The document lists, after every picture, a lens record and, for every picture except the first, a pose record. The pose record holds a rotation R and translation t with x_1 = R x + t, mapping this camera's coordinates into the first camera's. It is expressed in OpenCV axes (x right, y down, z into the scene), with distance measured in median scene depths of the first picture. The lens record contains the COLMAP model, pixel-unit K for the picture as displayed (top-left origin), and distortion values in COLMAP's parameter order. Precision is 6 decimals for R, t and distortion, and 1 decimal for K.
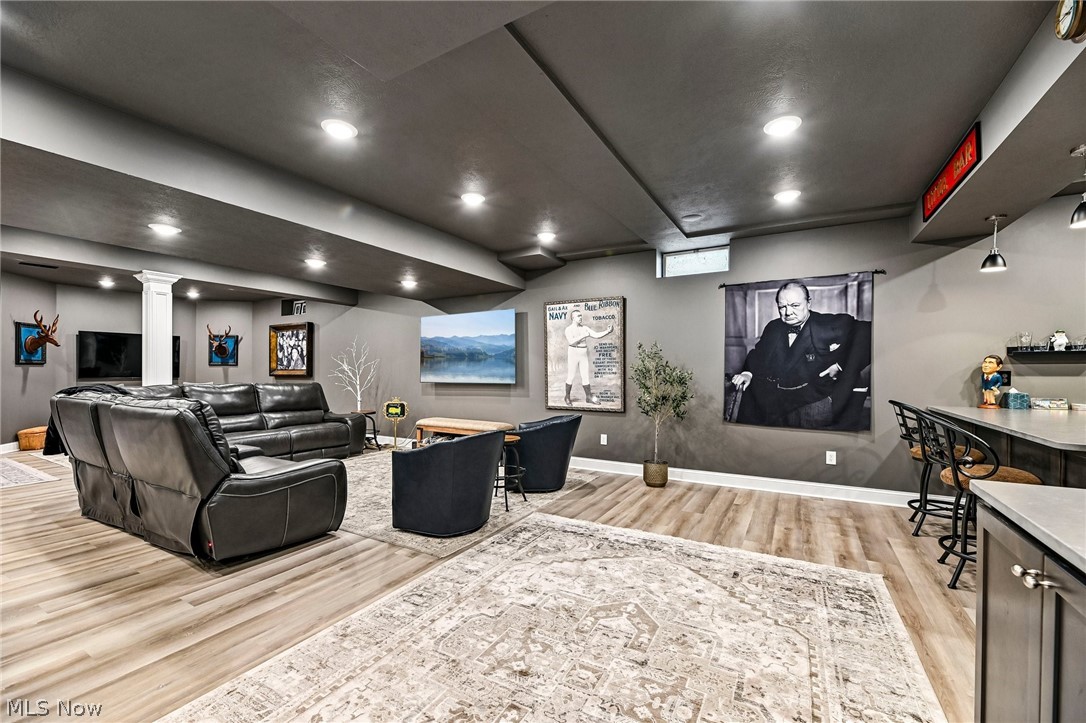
lens RADIAL K [[449.2, 0, 546.2], [0, 449.2, 369.3], [0, 0, 1]] dist [0.001170, 0.000083]
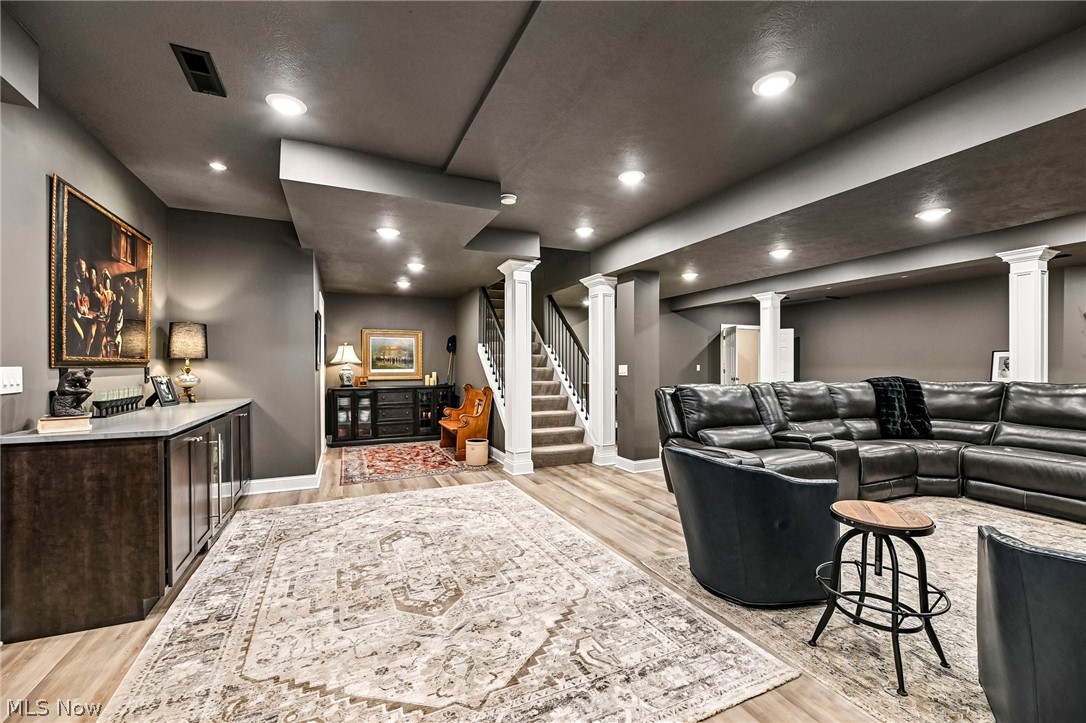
lens RADIAL K [[449.2, 0, 545.2], [0, 449.2, 364.2], [0, 0, 1]] dist [0.001170, 0.000083]
pose [[-0.581536, -0.001225, -0.813520, 0.743177], [0.003465, 0.999986, -0.003983, 0.002211], [0.813514, -0.005135, -0.581523, 1.559190]]
